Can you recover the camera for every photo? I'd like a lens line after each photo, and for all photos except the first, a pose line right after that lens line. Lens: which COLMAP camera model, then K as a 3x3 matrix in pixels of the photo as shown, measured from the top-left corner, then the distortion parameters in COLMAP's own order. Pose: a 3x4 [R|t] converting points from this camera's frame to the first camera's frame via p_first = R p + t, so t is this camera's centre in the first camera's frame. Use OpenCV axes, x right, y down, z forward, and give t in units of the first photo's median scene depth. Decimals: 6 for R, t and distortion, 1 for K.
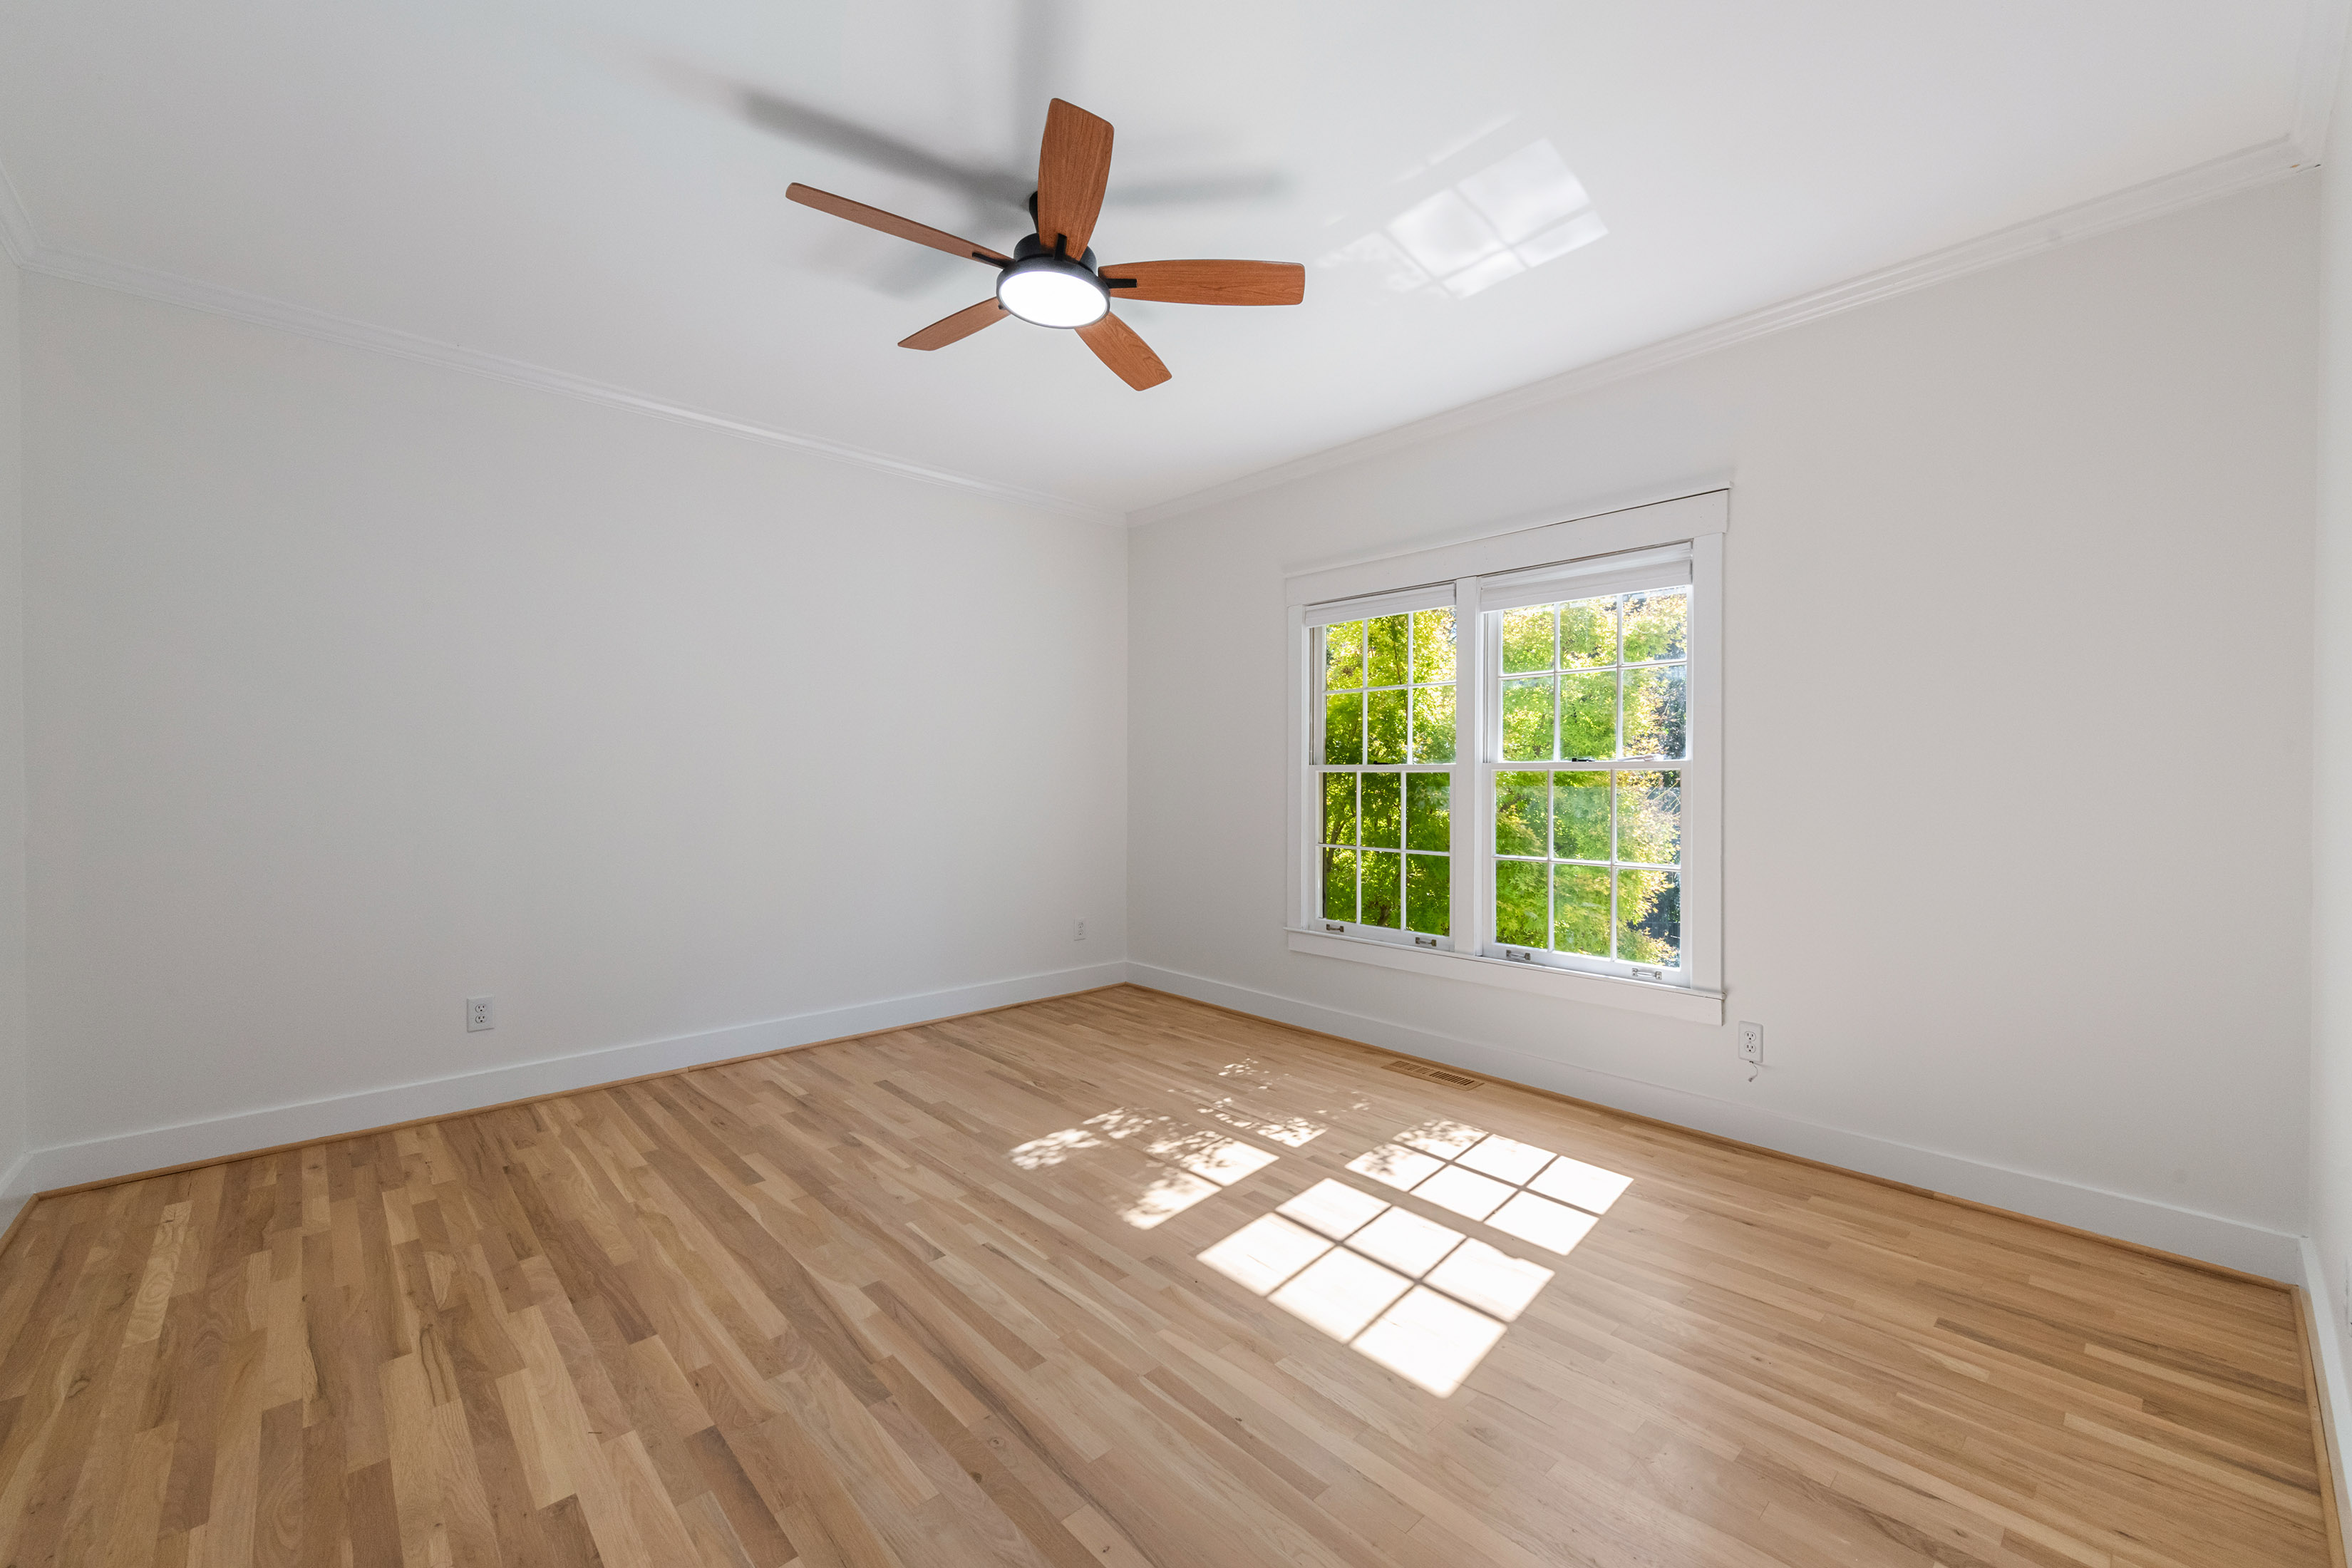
lens RADIAL K [[945.1, 0, 1175.9], [0, 945.1, 771.4], [0, 0, 1]] dist [0.001867, -0.001220]
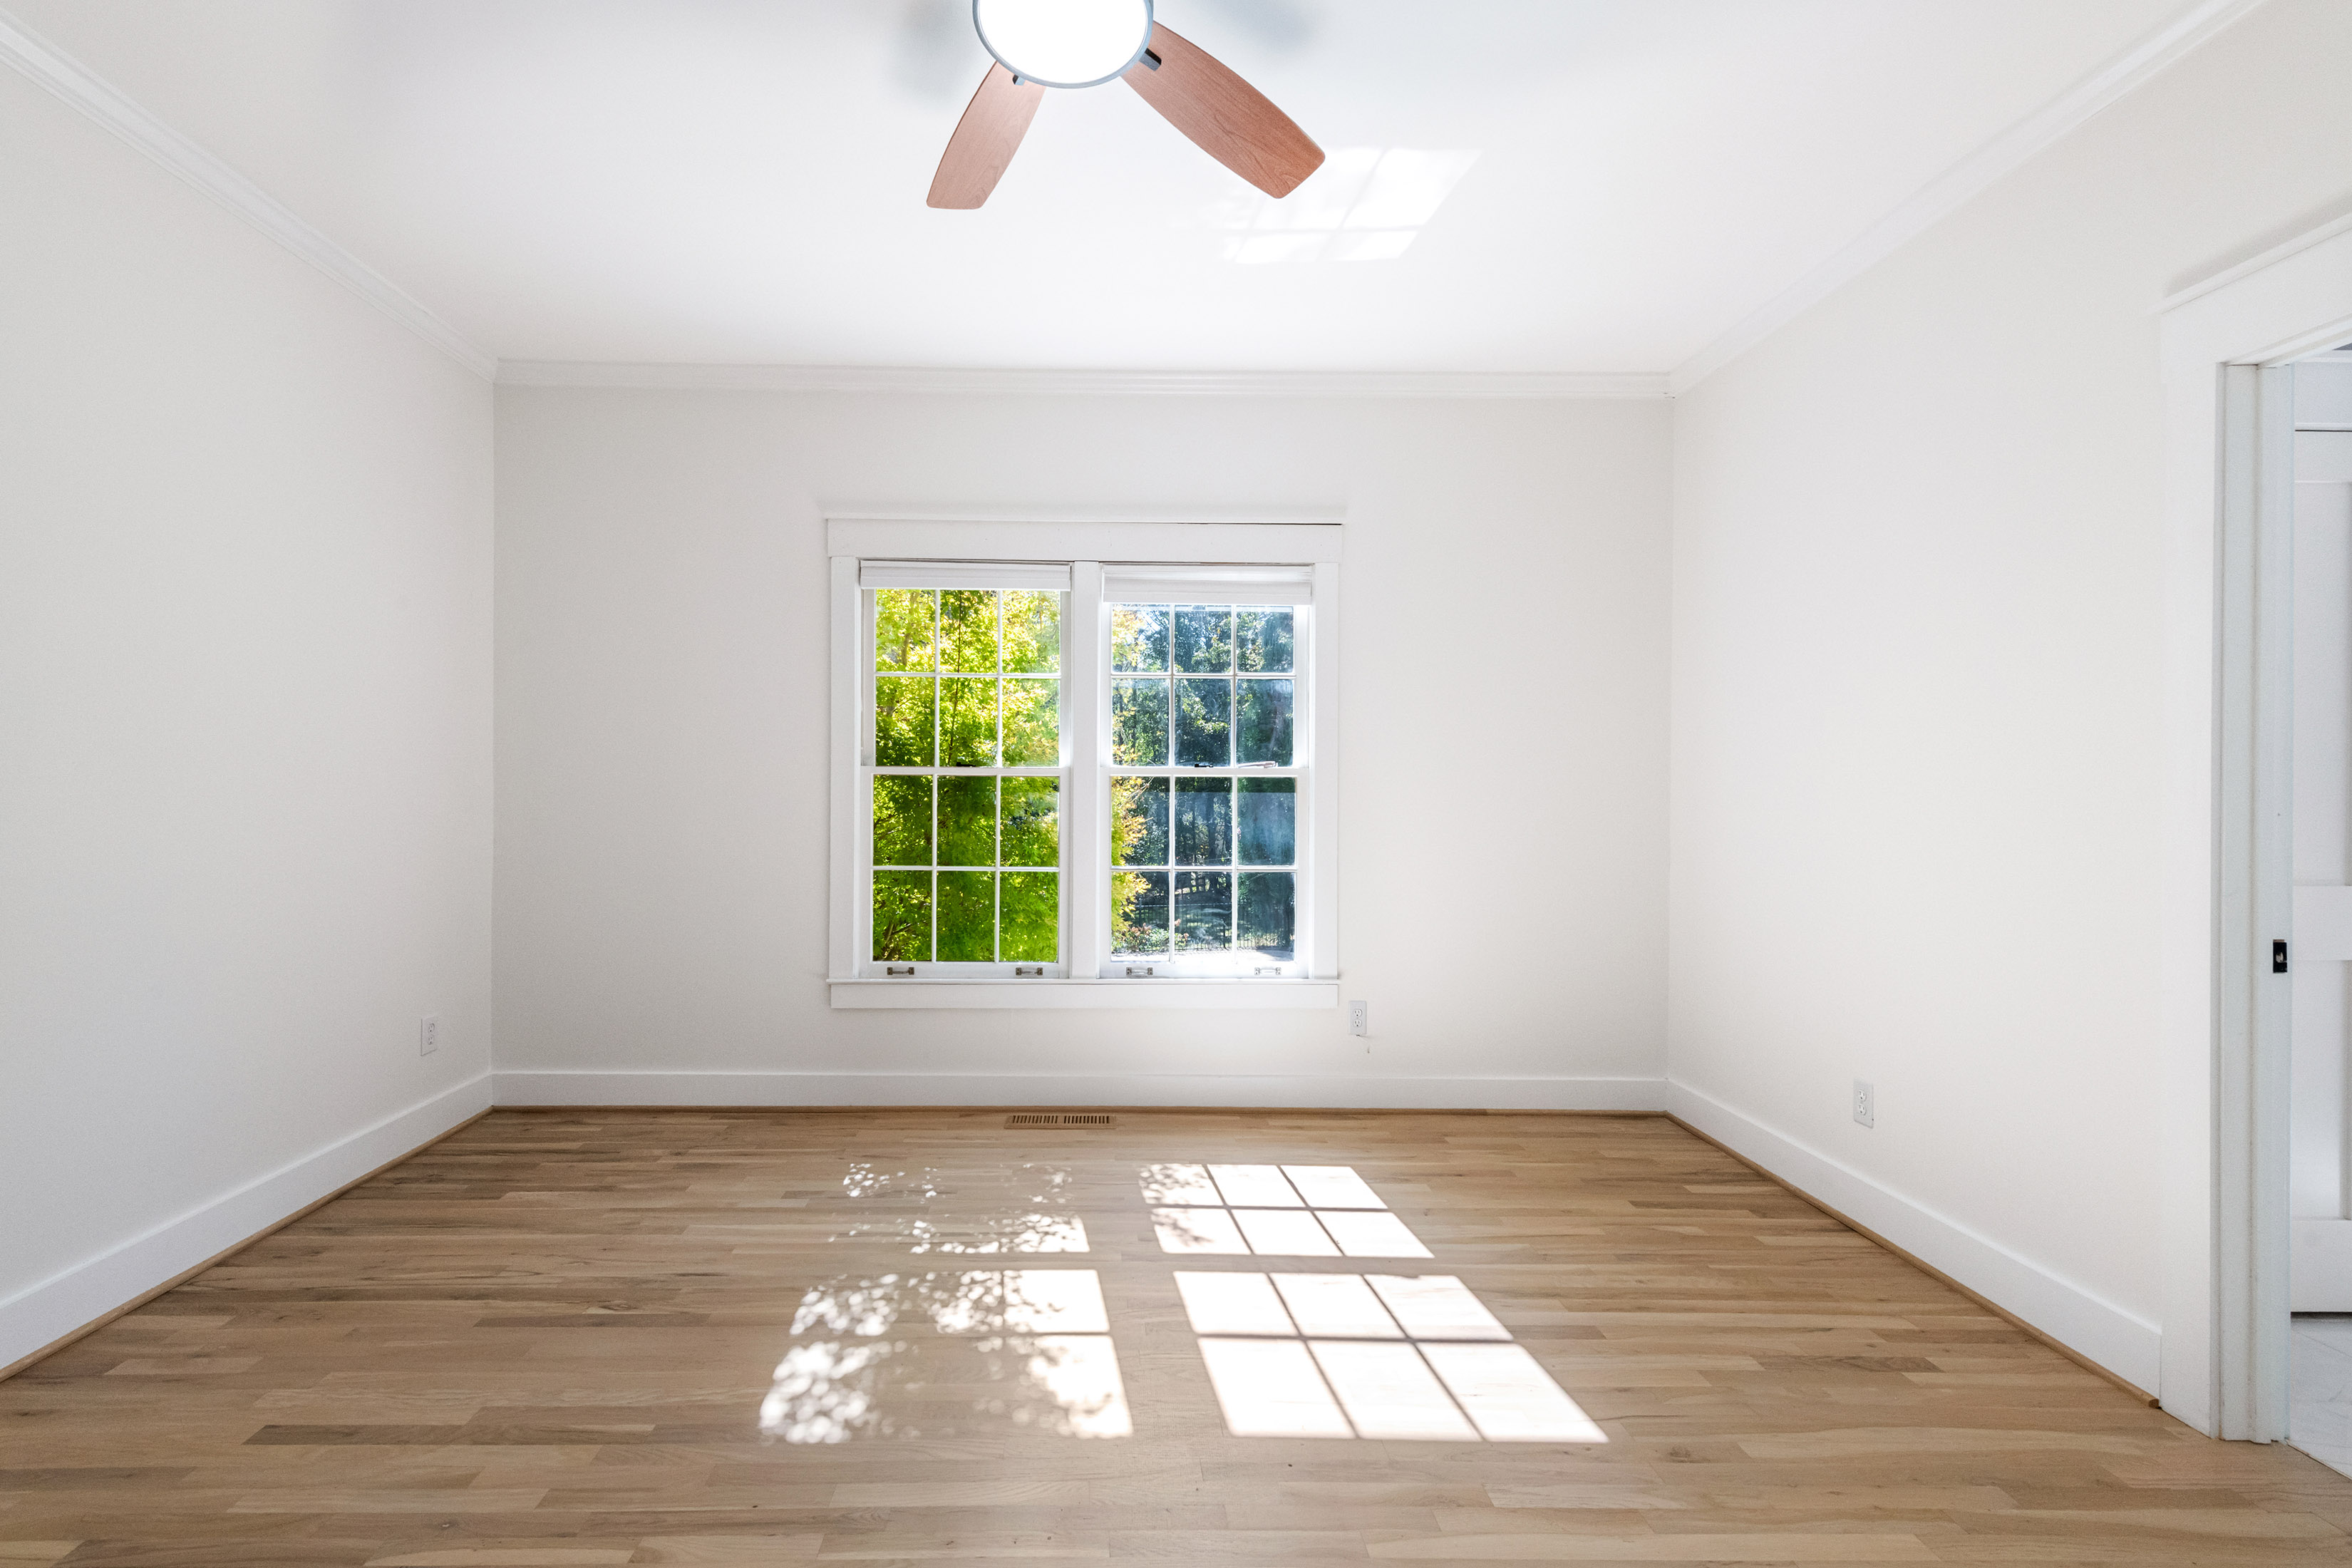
lens RADIAL K [[996.4, 0, 1179.0], [0, 996.4, 785.1], [0, 0, 1]] dist [0.013971, -0.002679]
pose [[0.665978, -0.000937, 0.745971, -0.420300], [-0.007739, 0.999937, 0.008166, -0.000269], [-0.745932, -0.011212, 0.665928, 0.366684]]
